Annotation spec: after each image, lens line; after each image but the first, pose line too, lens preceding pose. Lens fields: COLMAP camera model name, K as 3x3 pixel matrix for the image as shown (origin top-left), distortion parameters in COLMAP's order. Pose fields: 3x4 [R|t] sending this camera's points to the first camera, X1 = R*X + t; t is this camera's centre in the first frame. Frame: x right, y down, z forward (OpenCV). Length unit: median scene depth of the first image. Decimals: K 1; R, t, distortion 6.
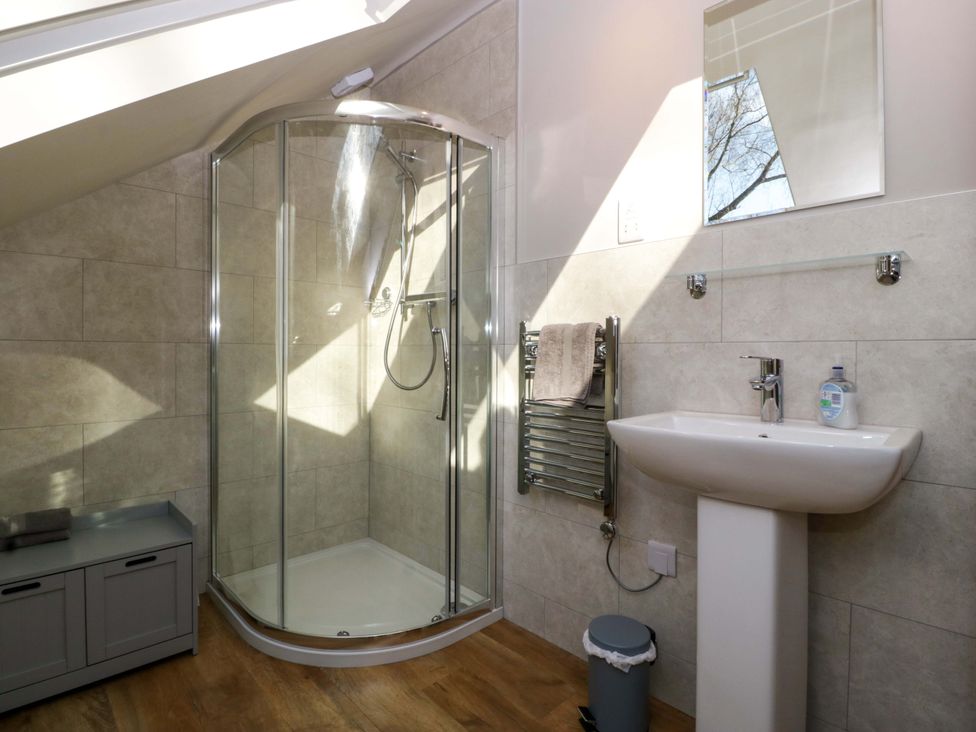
lens RADIAL K [[510.6, 0, 481.1], [0, 510.6, 354.0], [0, 0, 1]] dist [0.000278, -0.011560]
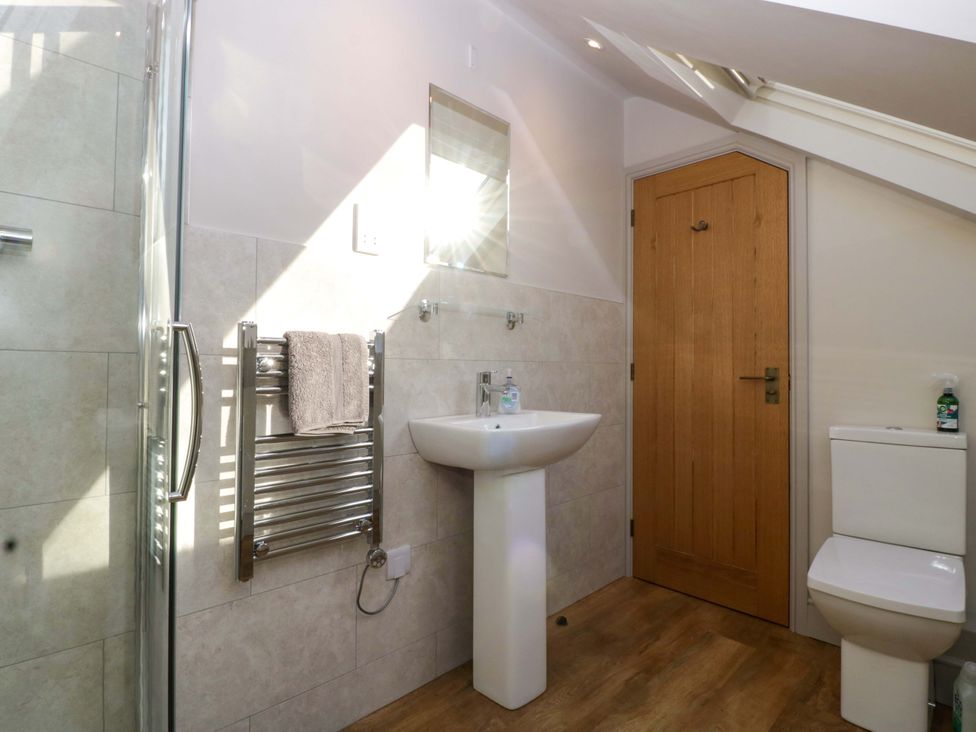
lens RADIAL K [[510.6, 0, 481.1], [0, 510.6, 354.0], [0, 0, 1]] dist [0.000278, -0.011560]
pose [[-0.014041, 0.024110, 0.999611, -0.350678], [-0.002498, 0.999705, -0.024147, -0.003283], [-0.999898, -0.002836, -0.013976, 0.412424]]
